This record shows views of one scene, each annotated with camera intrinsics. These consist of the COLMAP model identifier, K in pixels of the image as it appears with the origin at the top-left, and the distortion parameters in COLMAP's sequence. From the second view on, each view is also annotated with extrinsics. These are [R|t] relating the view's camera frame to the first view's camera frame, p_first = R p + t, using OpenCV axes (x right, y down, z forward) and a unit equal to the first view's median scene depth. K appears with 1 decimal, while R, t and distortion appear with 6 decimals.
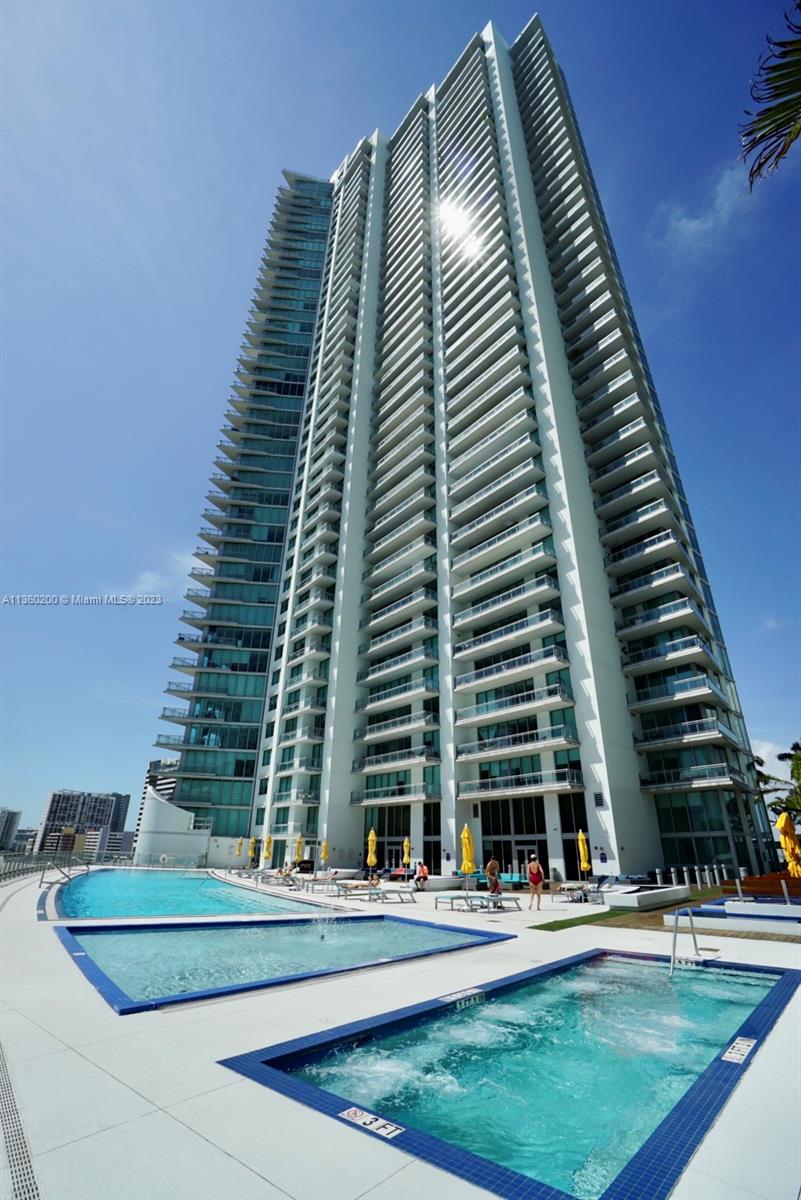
lens RADIAL K [[531.3, 0, 400.5], [0, 531.3, 600.0], [0, 0, 1]] dist [-0.000571, -0.000208]
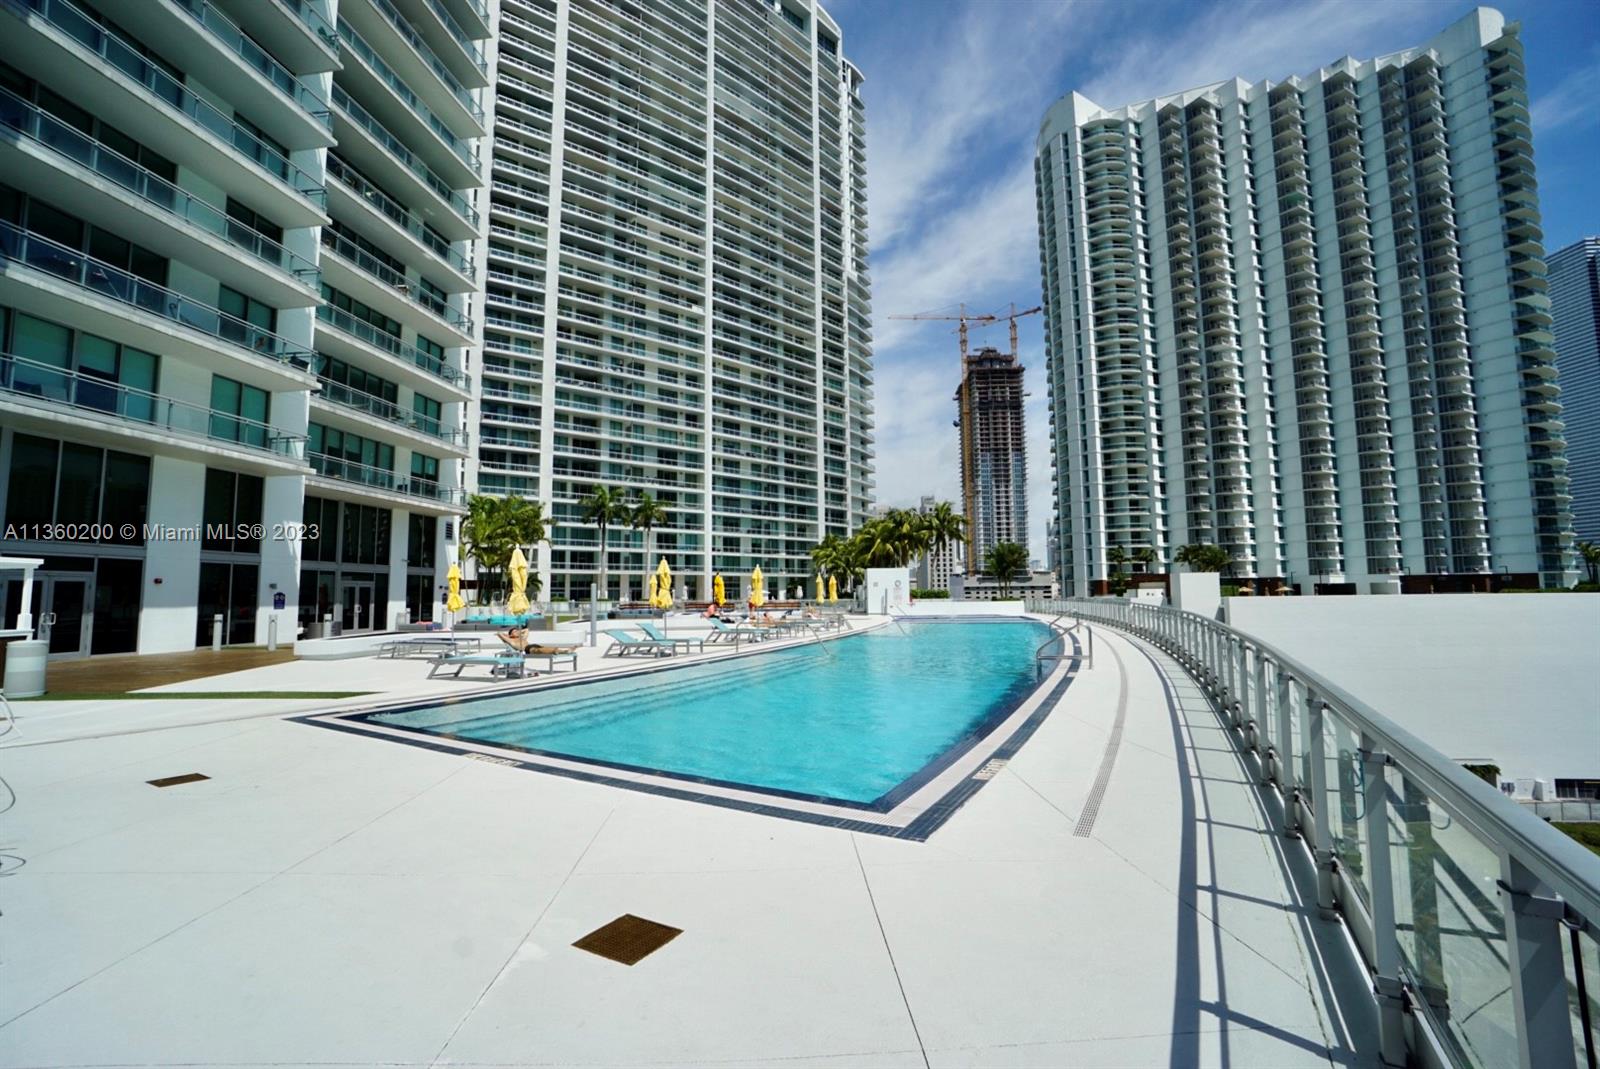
lens RADIAL K [[708.5, 0, 800.0], [0, 708.5, 534.5], [0, 0, 1]] dist [-0.000571, -0.000208]
pose [[-0.683207, 0.054457, 0.728191, -0.609439], [-0.326851, 0.868936, -0.371642, 0.506824], [-0.652990, -0.491919, -0.575864, 1.068733]]
